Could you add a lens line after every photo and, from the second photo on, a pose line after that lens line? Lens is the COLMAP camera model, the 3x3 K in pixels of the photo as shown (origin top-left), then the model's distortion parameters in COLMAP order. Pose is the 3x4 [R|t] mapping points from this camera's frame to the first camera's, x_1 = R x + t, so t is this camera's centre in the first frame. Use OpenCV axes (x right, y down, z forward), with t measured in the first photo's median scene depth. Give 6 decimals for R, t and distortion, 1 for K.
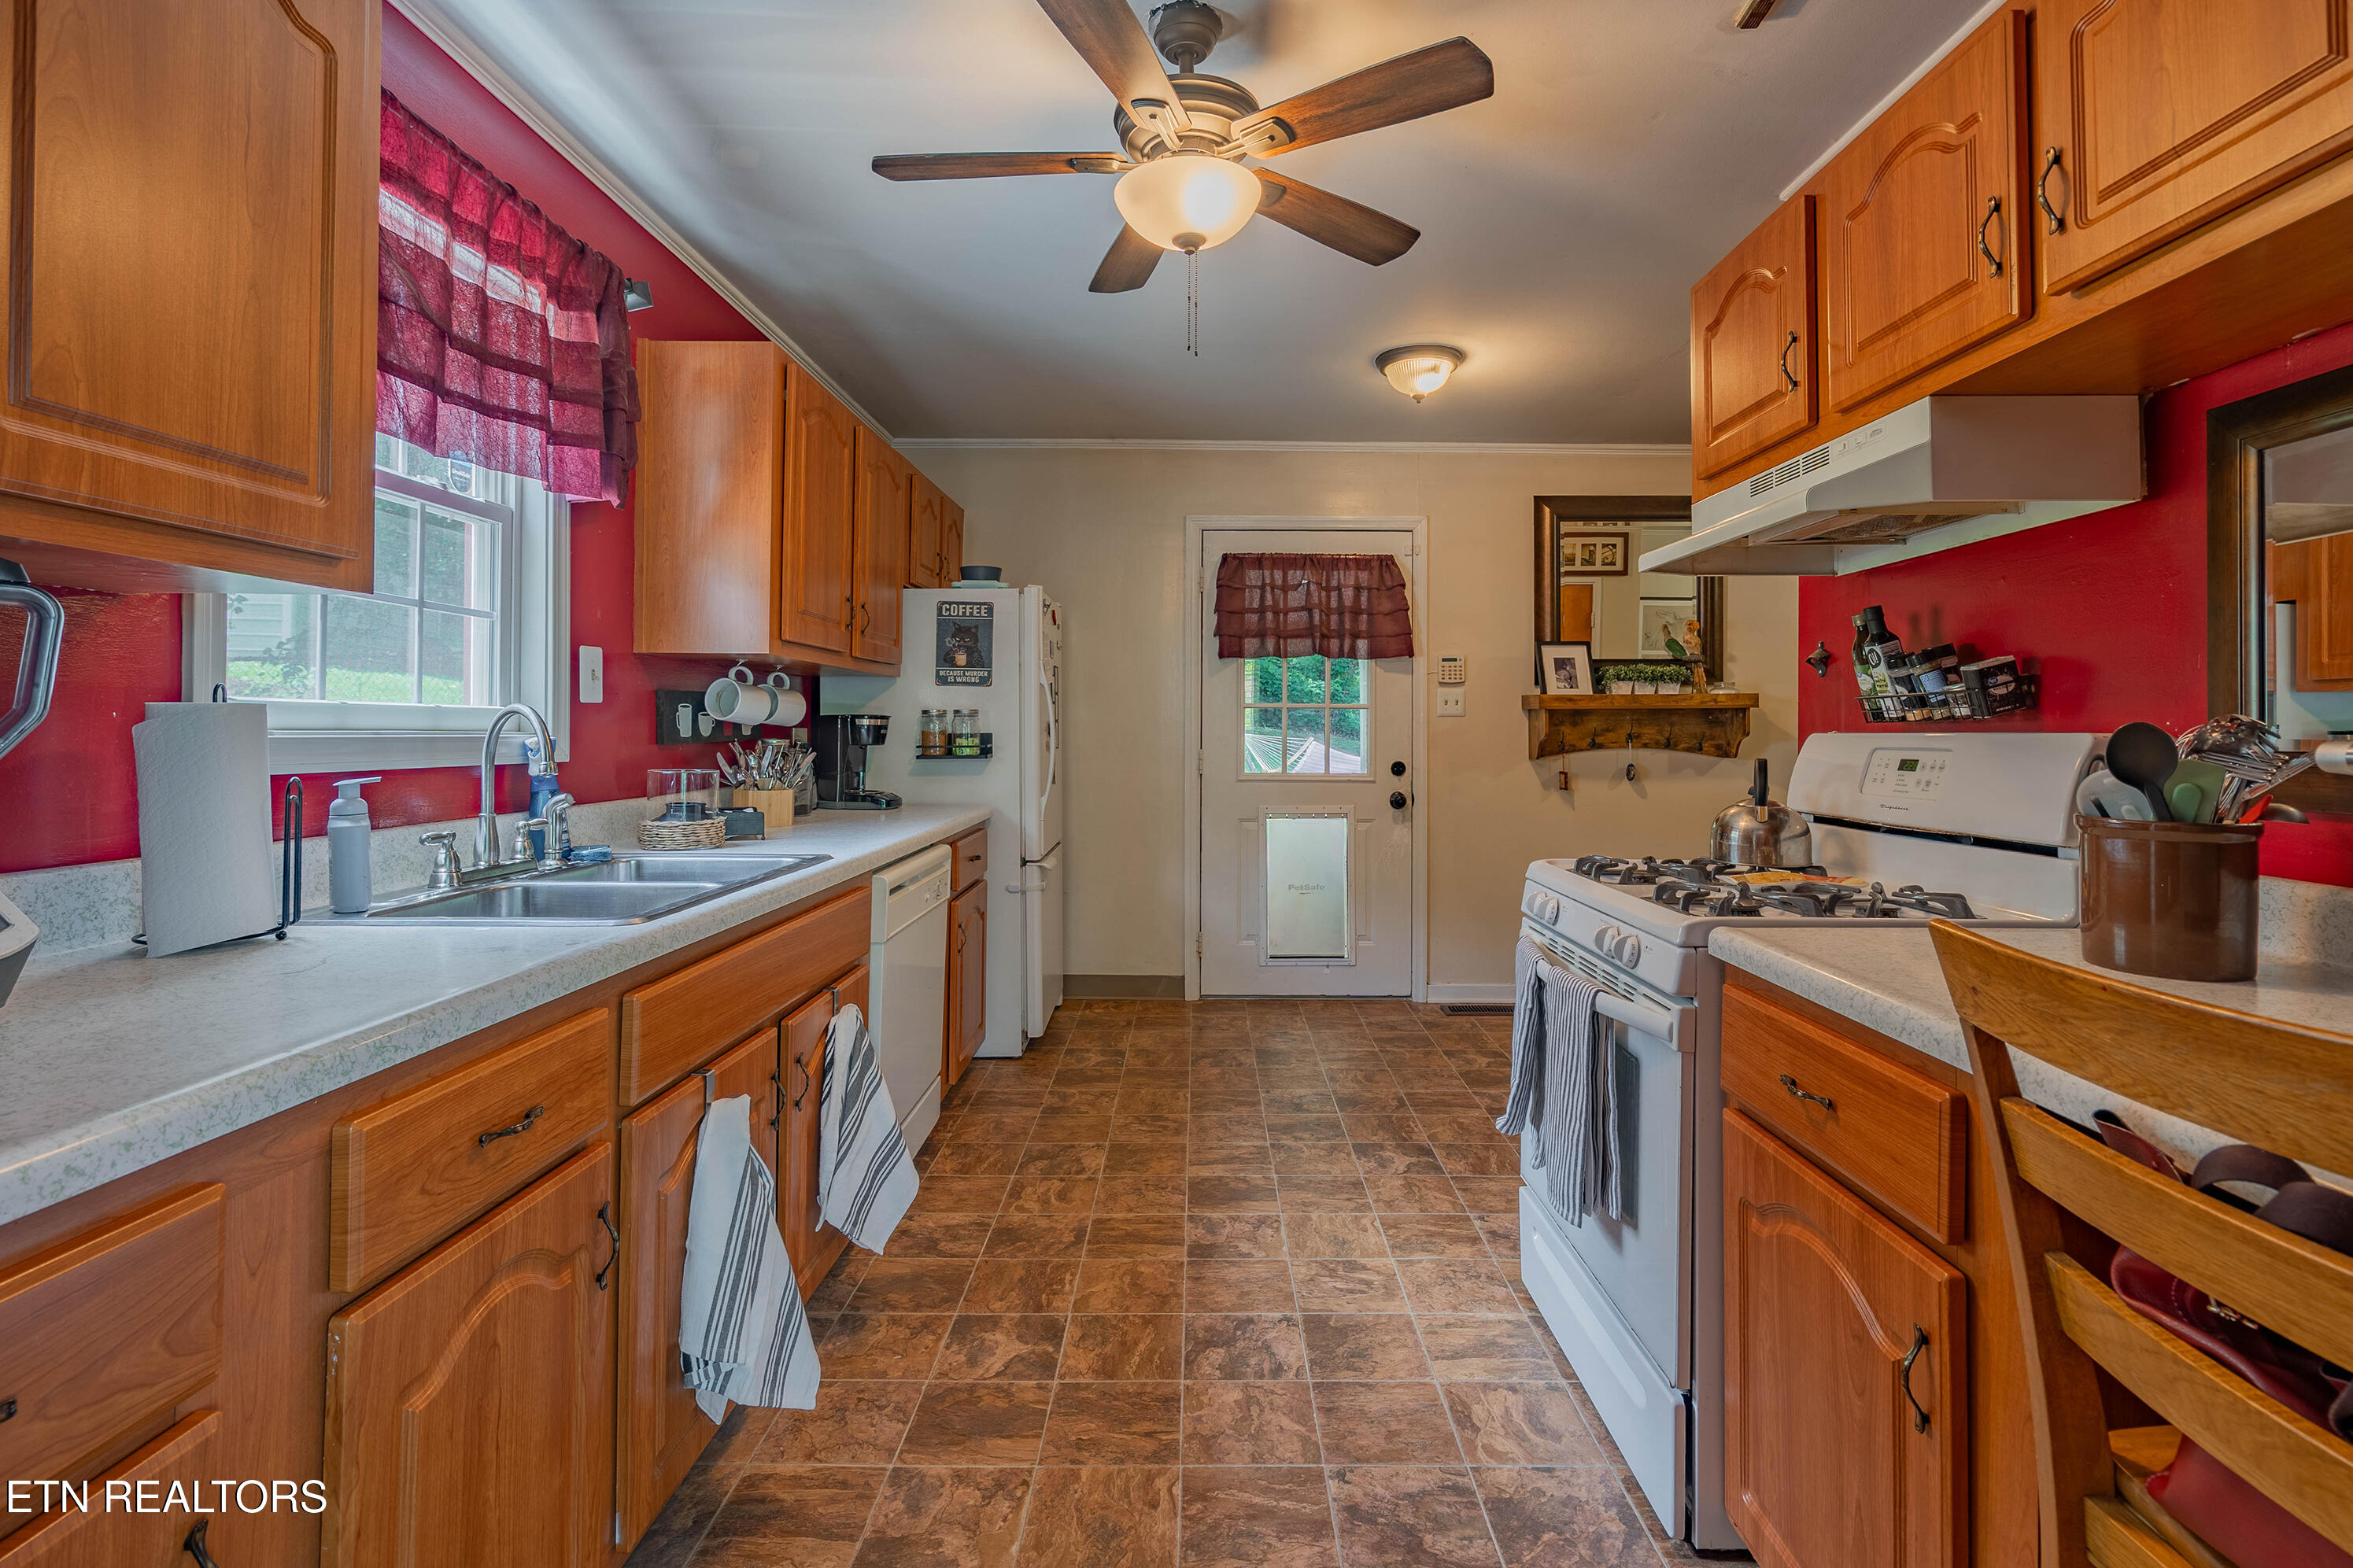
lens RADIAL K [[1080.7, 0, 1241.5], [0, 1080.7, 711.9], [0, 0, 1]] dist [-0.009487, 0.000387]
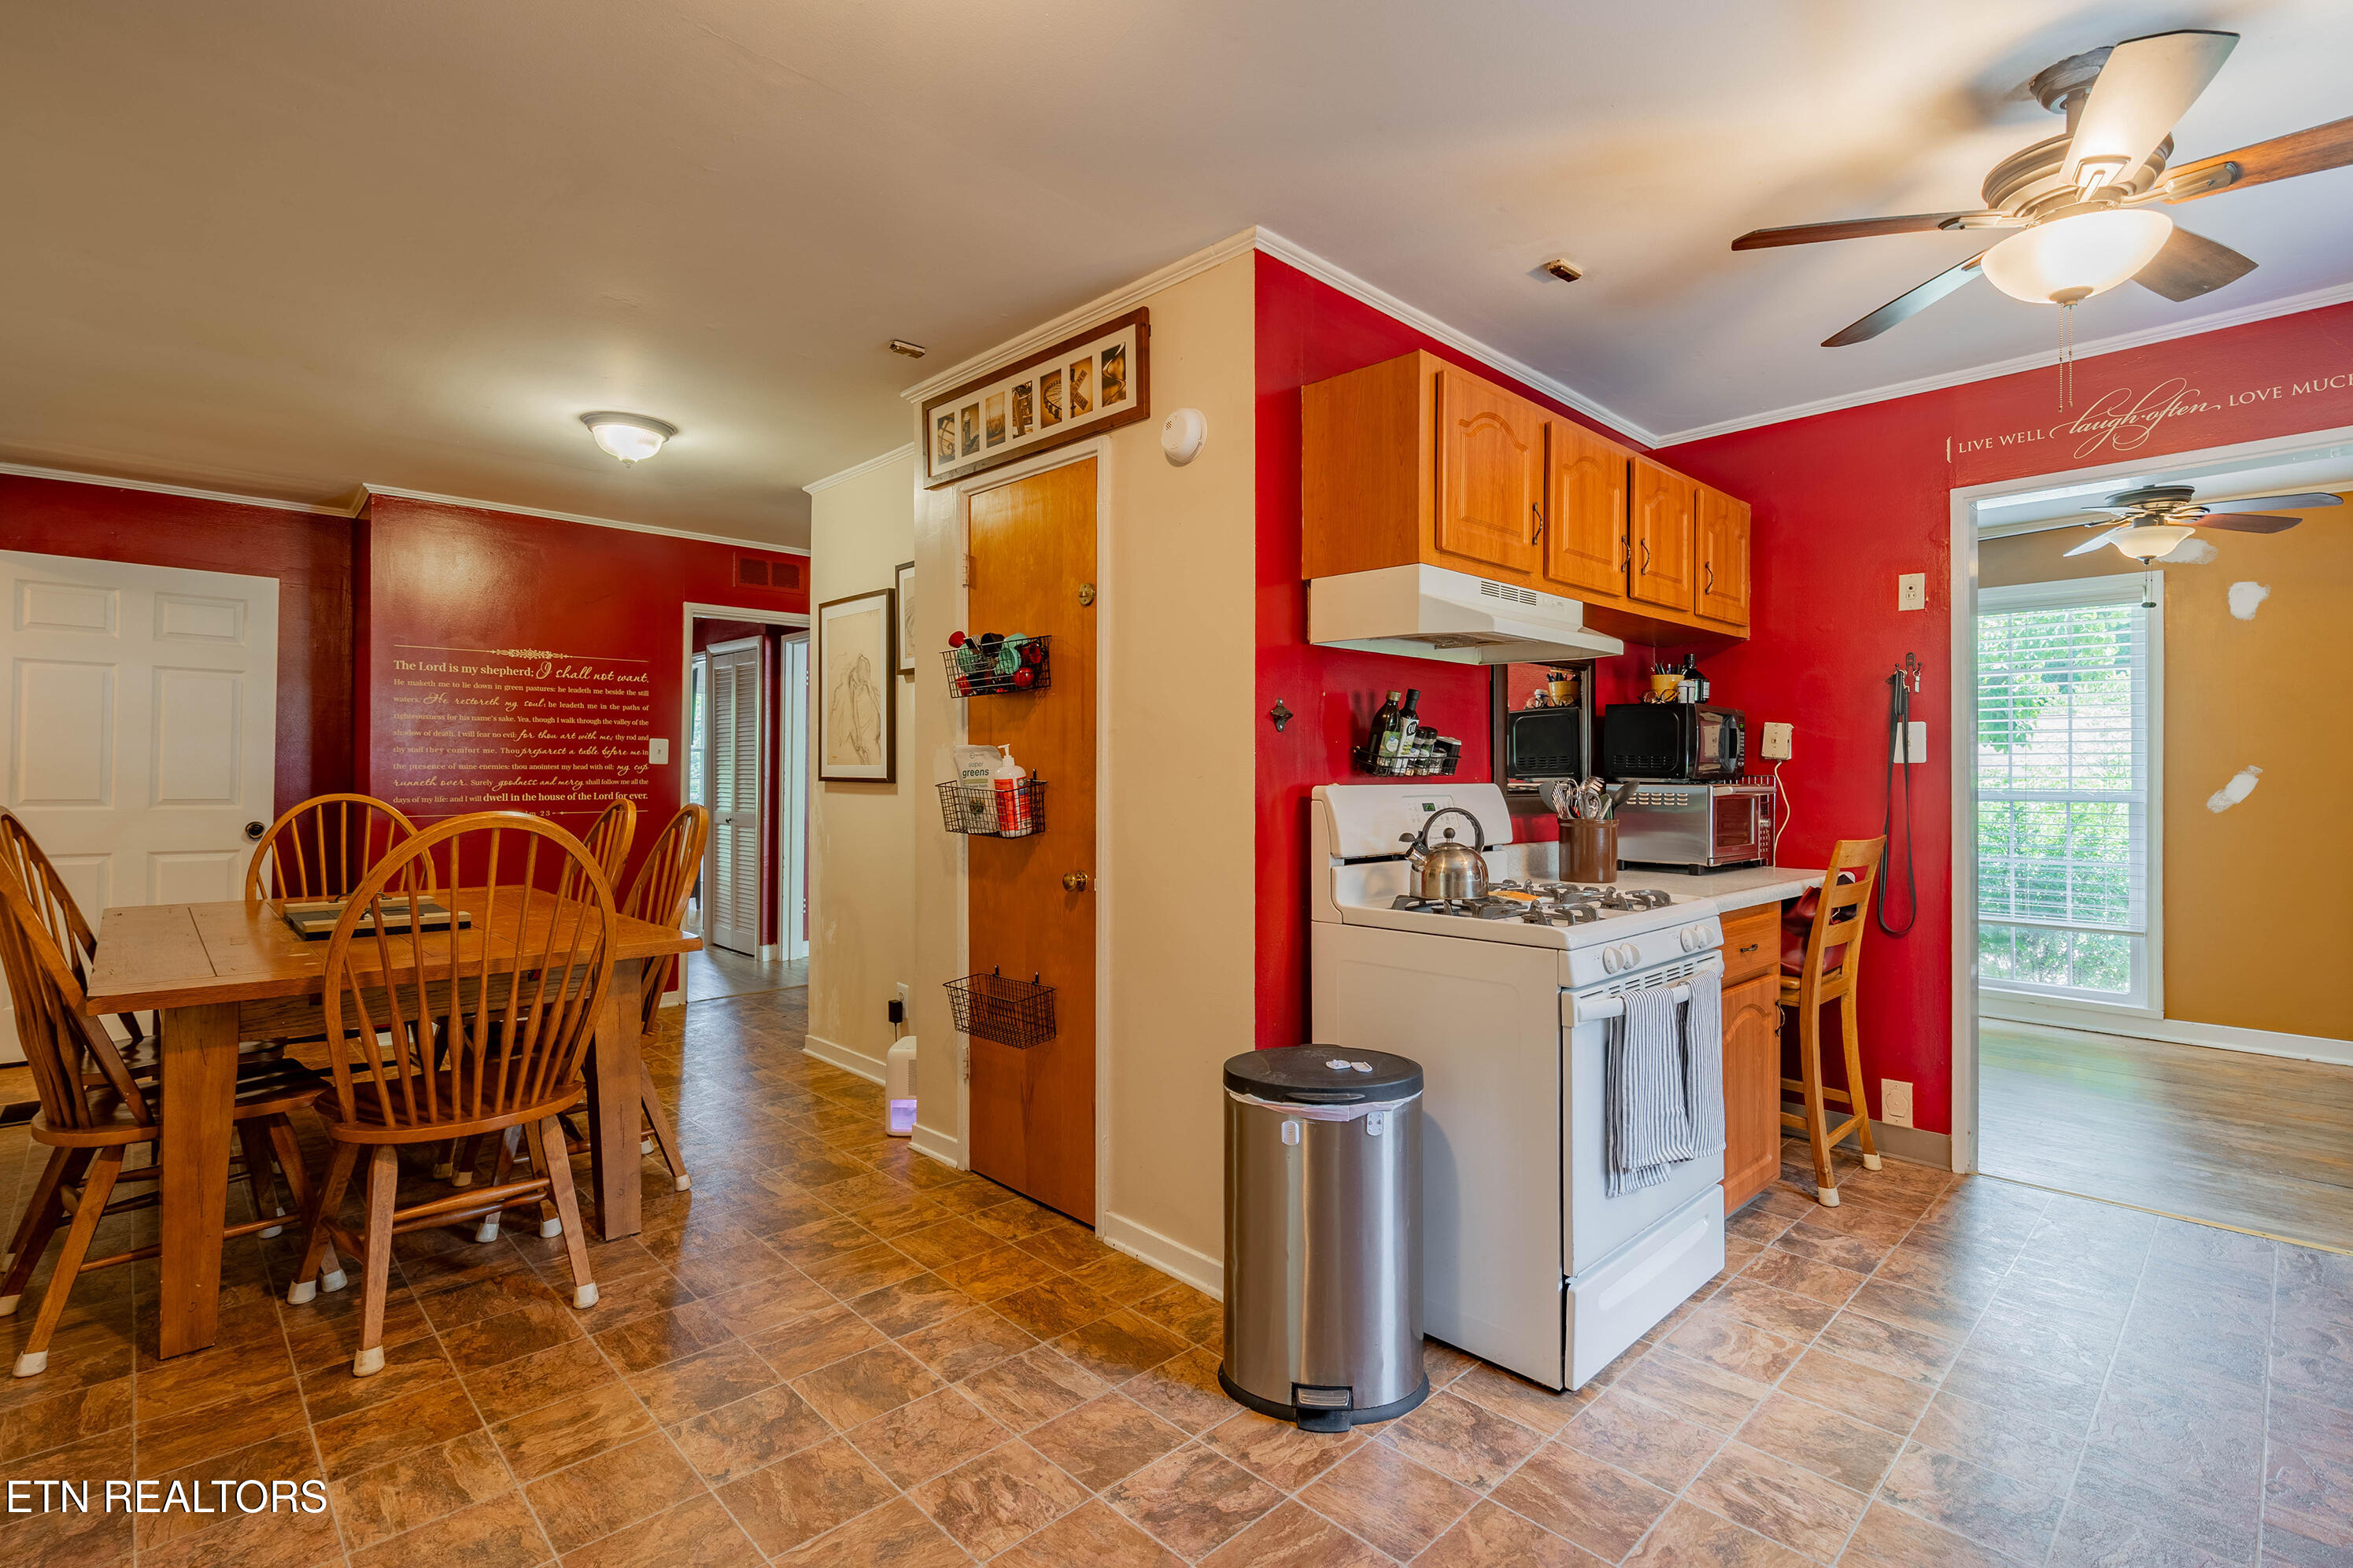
lens RADIAL K [[1097.5, 0, 1196.5], [0, 1097.5, 767.2], [0, 0, 1]] dist [-0.003241, 0.001256]
pose [[-0.675163, -0.004595, 0.737654, -0.208762], [-0.022068, 0.999659, -0.013971, 0.019800], [-0.737338, -0.025711, -0.675034, 1.911532]]
